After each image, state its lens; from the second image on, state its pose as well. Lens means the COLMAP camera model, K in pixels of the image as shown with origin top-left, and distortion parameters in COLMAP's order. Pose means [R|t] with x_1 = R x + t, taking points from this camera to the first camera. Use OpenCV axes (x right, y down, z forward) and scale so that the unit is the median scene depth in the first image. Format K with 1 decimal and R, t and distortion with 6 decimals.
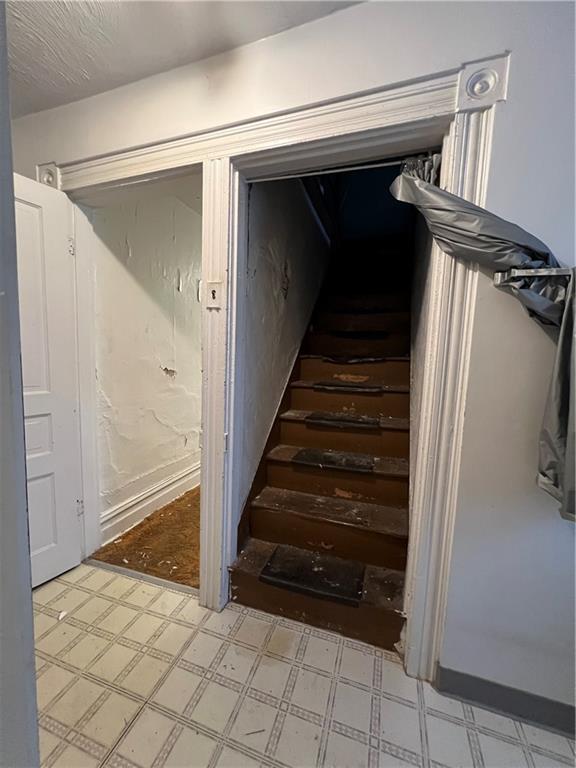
lens RADIAL K [[306.8, 0, 289.7], [0, 306.8, 383.5], [0, 0, 1]] dist [-0.001540, 0.000299]
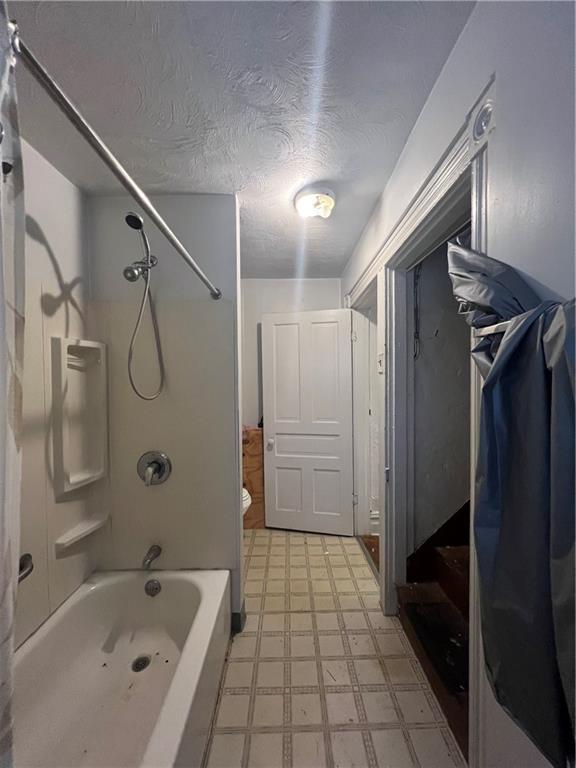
lens RADIAL K [[306.8, 0, 289.7], [0, 306.8, 383.5], [0, 0, 1]] dist [-0.001540, 0.000299]
pose [[0.324505, -0.024543, -0.945566, 0.882016], [-0.073208, 0.996013, -0.050976, -0.094682], [0.943047, 0.085765, 0.321414, 0.175333]]
